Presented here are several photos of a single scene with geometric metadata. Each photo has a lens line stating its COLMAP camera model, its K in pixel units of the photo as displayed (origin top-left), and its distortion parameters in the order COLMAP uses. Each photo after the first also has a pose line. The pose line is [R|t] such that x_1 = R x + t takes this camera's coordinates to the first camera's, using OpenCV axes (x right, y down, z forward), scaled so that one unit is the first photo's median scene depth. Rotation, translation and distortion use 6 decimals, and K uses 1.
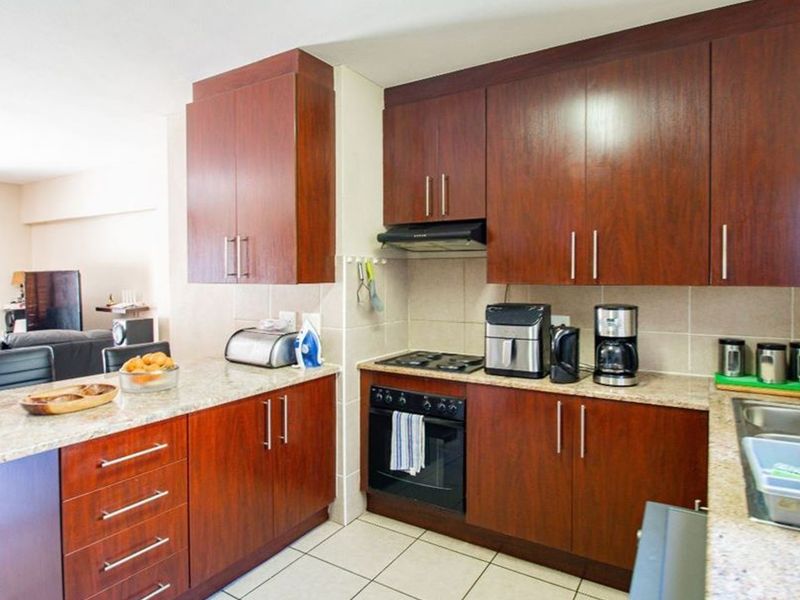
lens RADIAL K [[491.9, 0, 401.0], [0, 491.9, 288.0], [0, 0, 1]] dist [-0.024514, -0.001693]
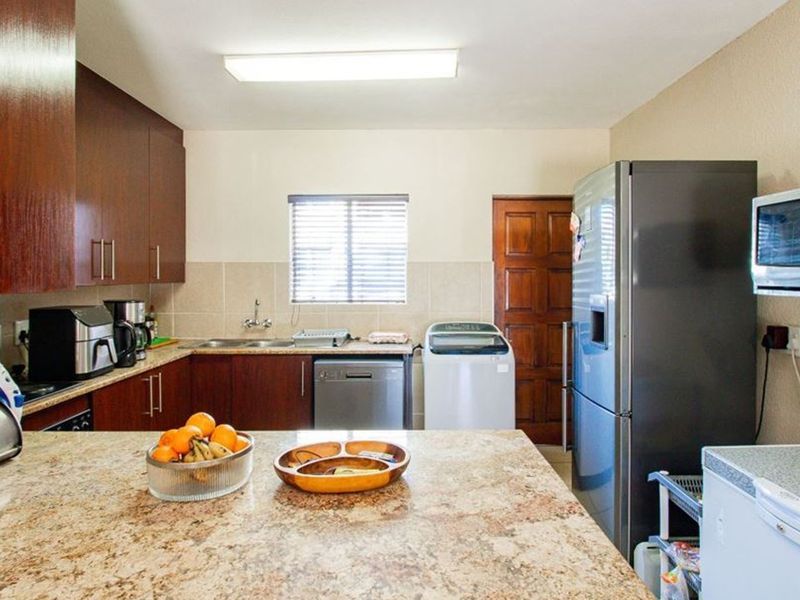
lens RADIAL K [[491.9, 0, 401.0], [0, 491.9, 288.0], [0, 0, 1]] dist [-0.024514, -0.001693]
pose [[-0.535348, -0.014500, 0.844507, -0.923048], [0.029034, 0.998946, 0.035557, -0.018909], [-0.844132, 0.043555, -0.534363, 0.947034]]
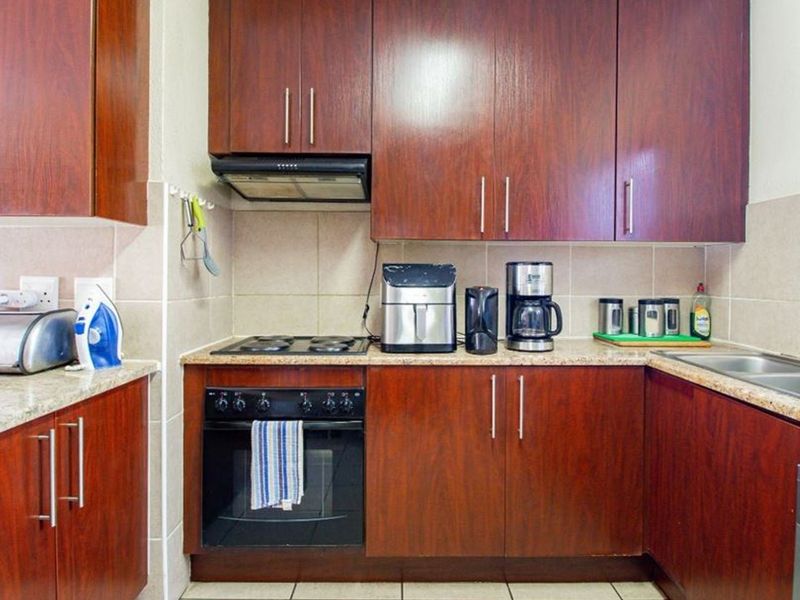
lens RADIAL K [[491.9, 0, 401.0], [0, 491.9, 288.0], [0, 0, 1]] dist [-0.024514, -0.001693]
pose [[0.833618, -0.000598, 0.552341, -0.220863], [0.006471, 0.999941, -0.008682, 0.078752], [-0.552304, 0.010812, 0.833573, 0.340331]]
